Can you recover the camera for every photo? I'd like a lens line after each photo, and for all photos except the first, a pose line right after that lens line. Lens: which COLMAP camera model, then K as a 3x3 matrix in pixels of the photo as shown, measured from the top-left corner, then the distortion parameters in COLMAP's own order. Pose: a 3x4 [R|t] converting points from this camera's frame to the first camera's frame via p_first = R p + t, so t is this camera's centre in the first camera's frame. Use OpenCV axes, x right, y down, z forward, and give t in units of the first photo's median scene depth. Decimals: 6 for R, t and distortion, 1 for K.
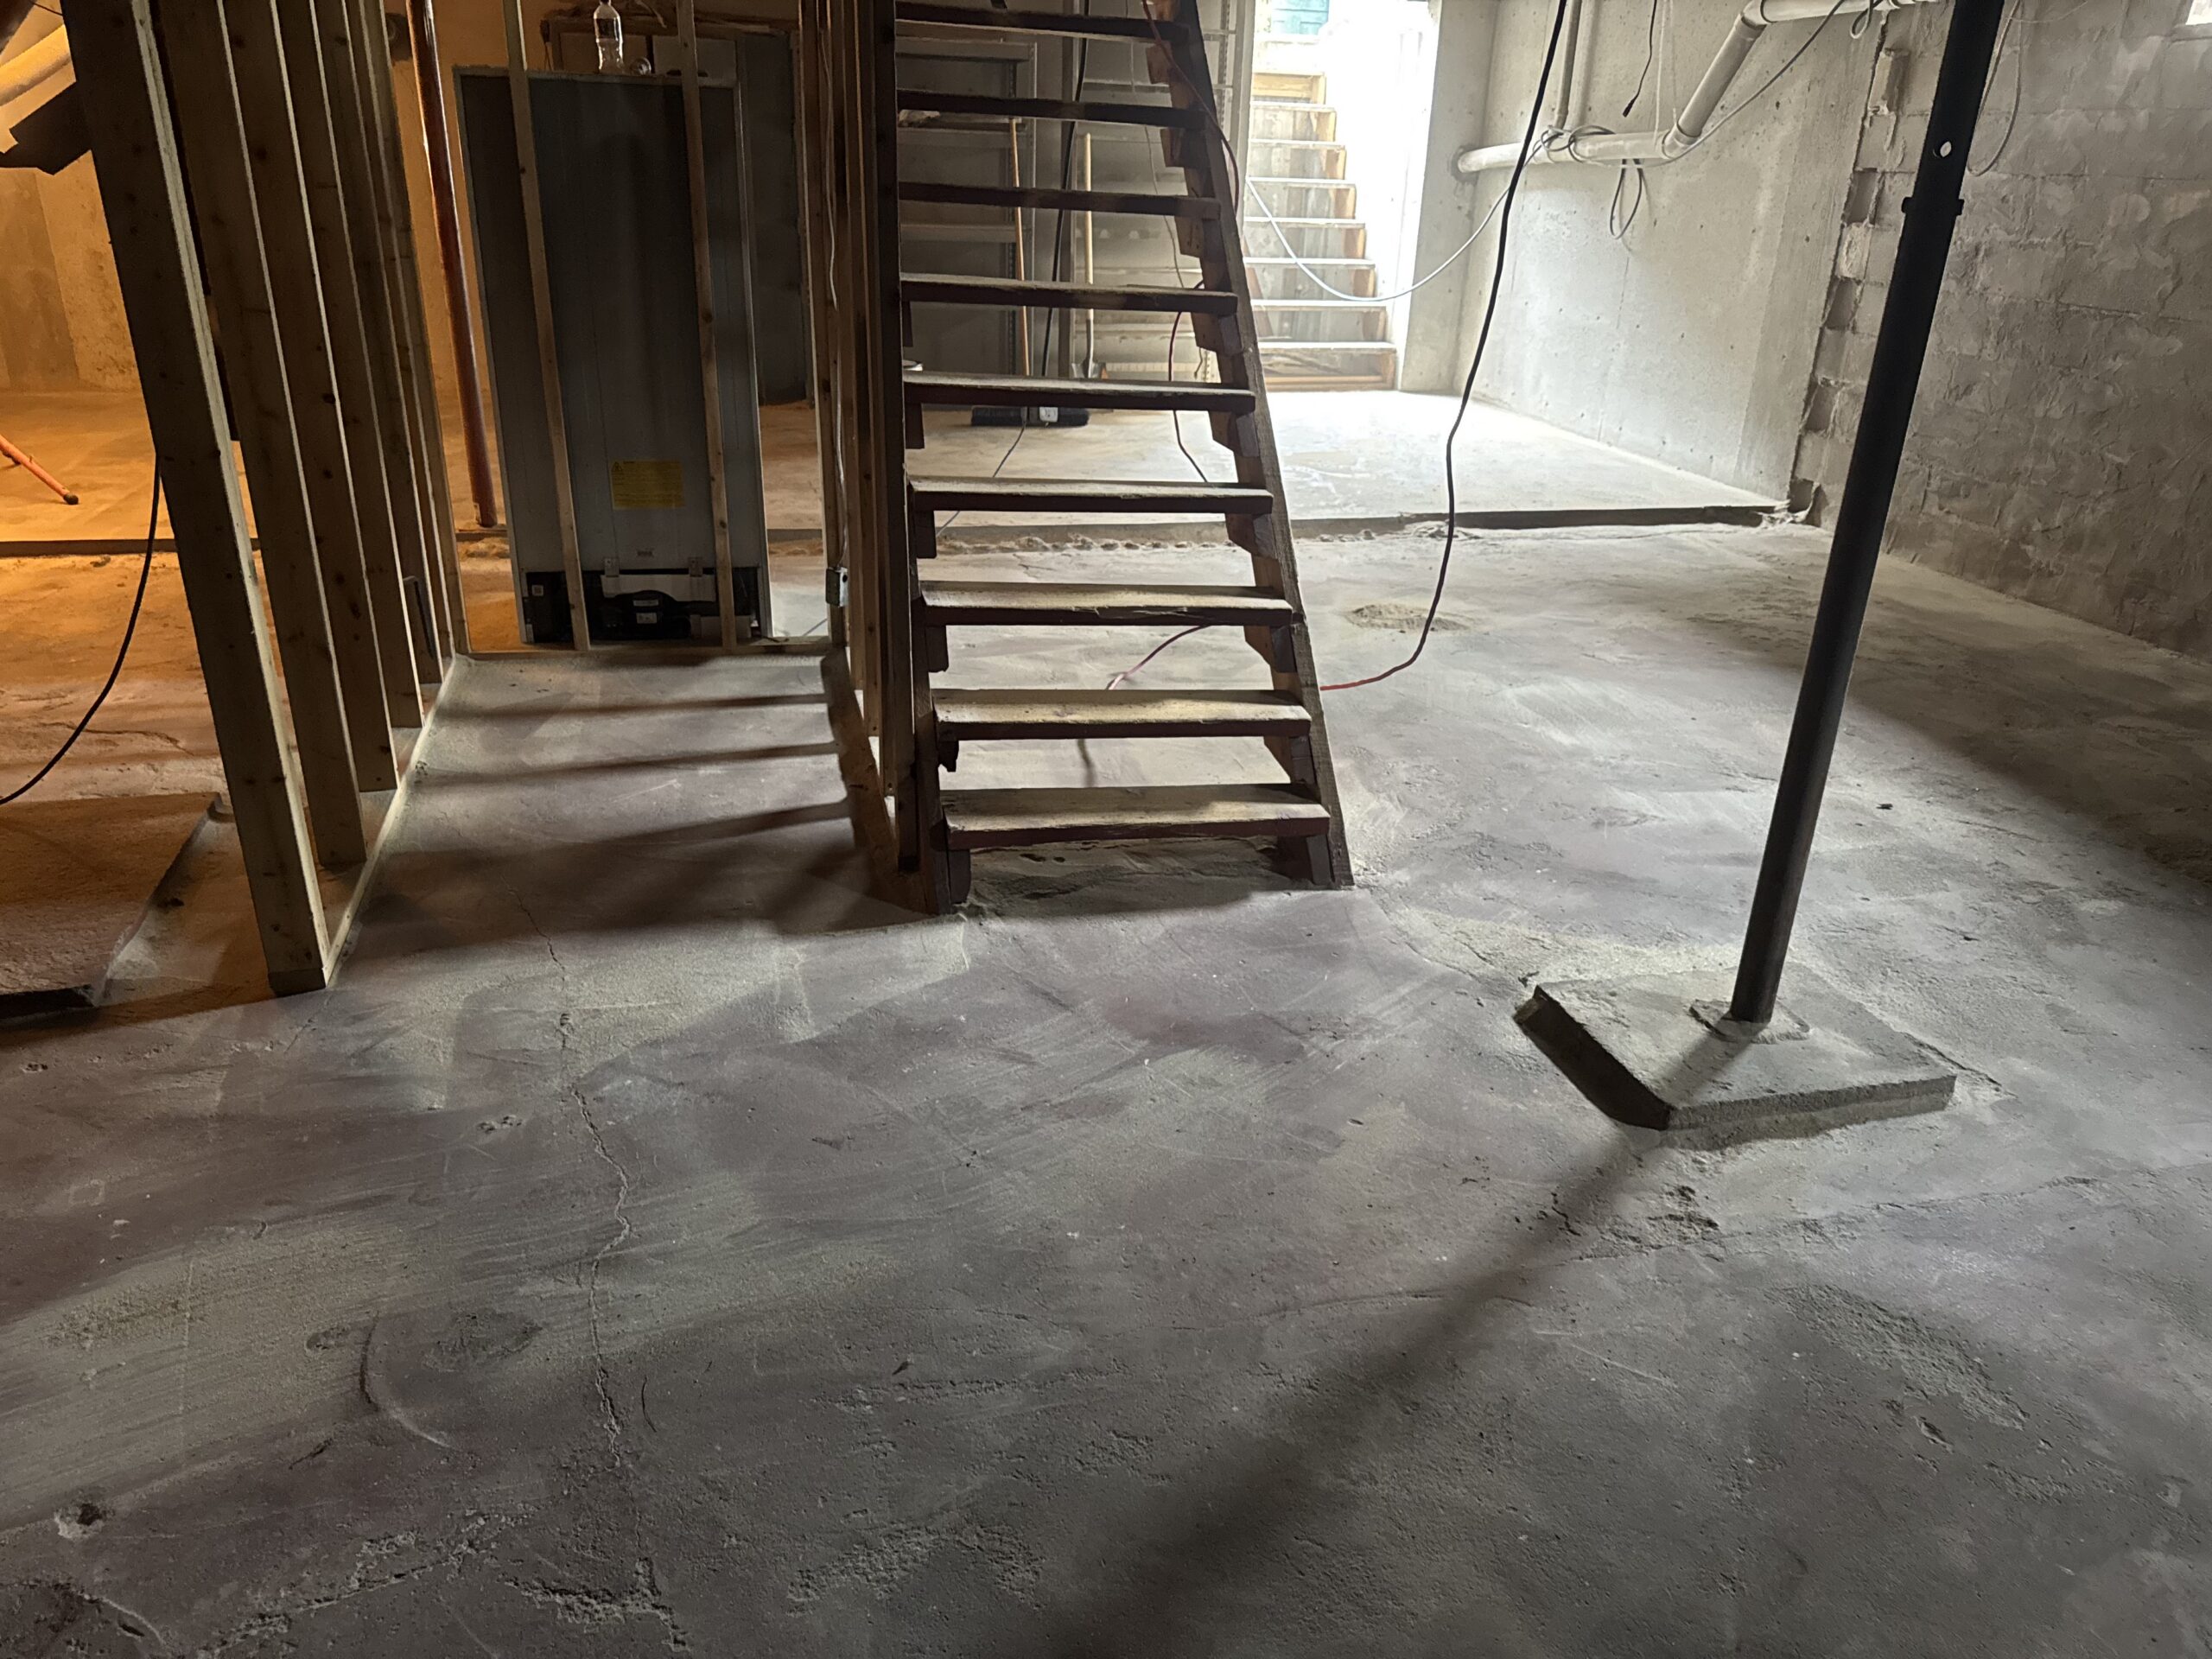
lens RADIAL K [[1572.2, 0, 1106.0], [0, 1572.2, 829.5], [0, 0, 1]] dist [0.046474, -0.057434]
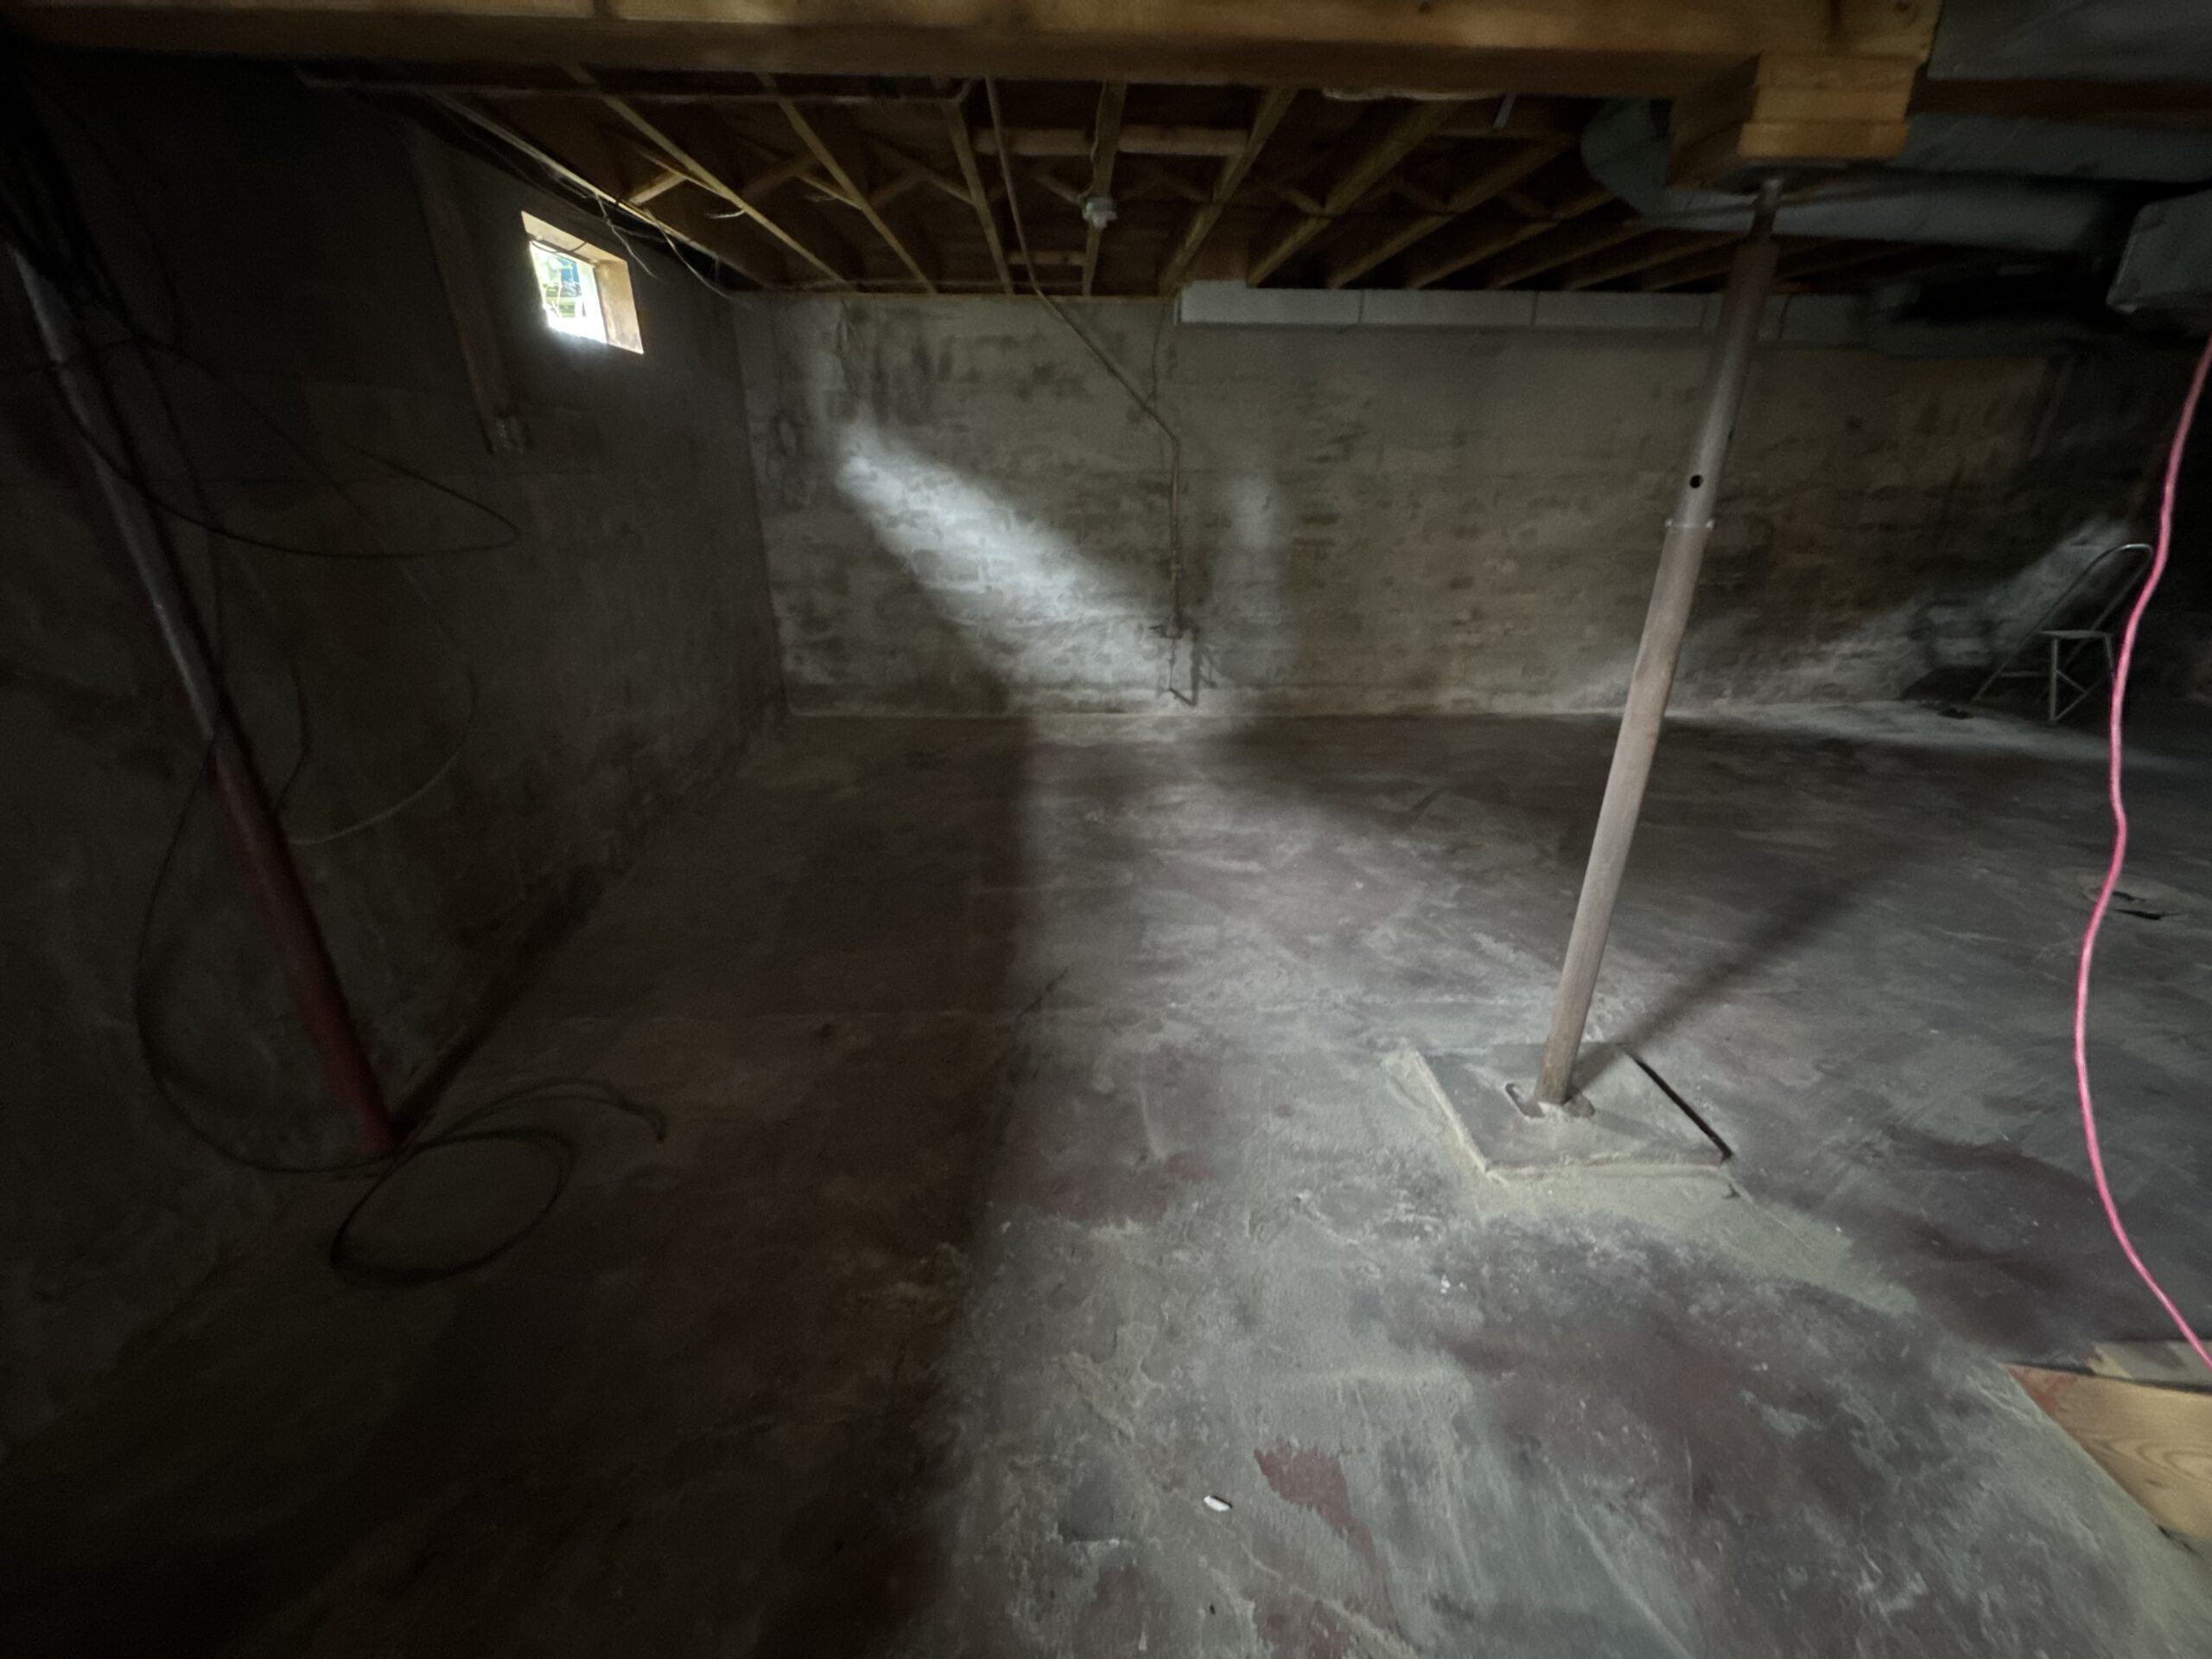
lens RADIAL K [[884.8, 0, 1106.0], [0, 884.8, 829.5], [0, 0, 1]] dist [0.000475, 0.000571]
pose [[-0.981293, -0.113251, 0.155686, 0.319495], [0.034523, 0.692054, 0.721020, -0.283750], [-0.189400, 0.712907, -0.675198, 0.653862]]
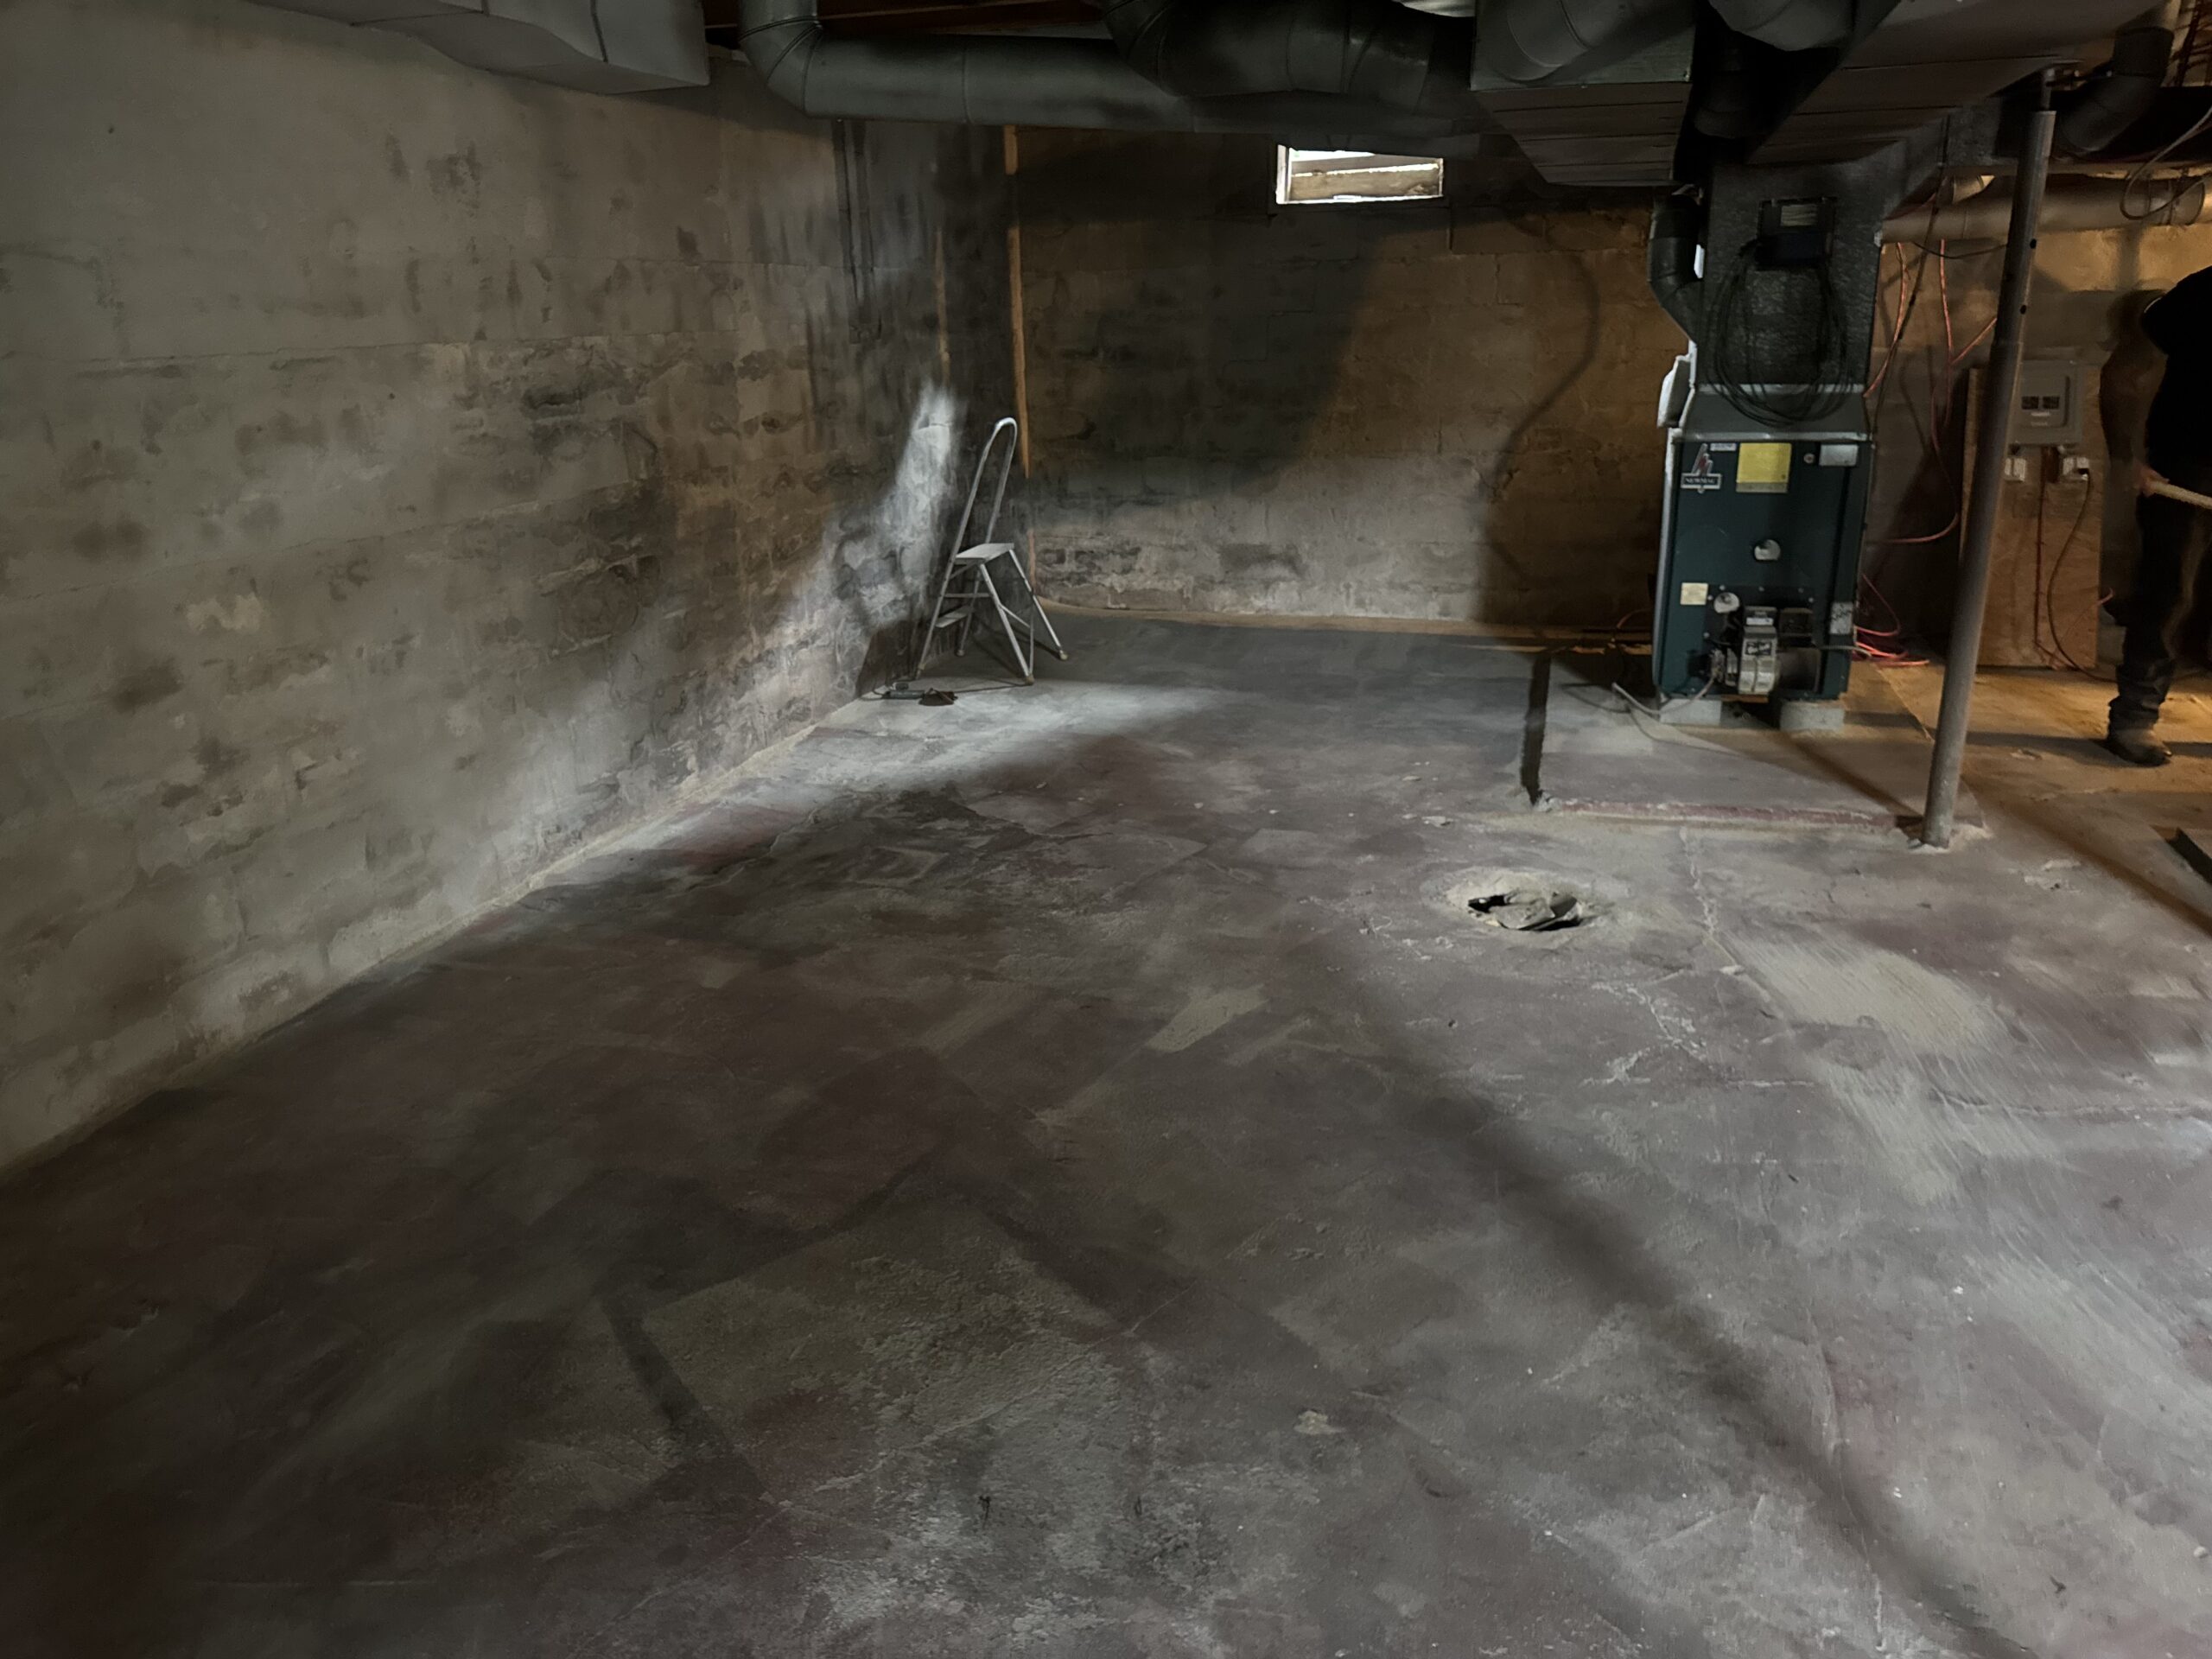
lens RADIAL K [[1572.2, 0, 1106.0], [0, 1572.2, 829.5], [0, 0, 1]] dist [0.046474, -0.057434]
pose [[-0.535823, 0.243846, -0.808352, 0.403632], [-0.325528, 0.823709, 0.464258, -0.116814], [0.779054, 0.511901, -0.361983, 0.284850]]
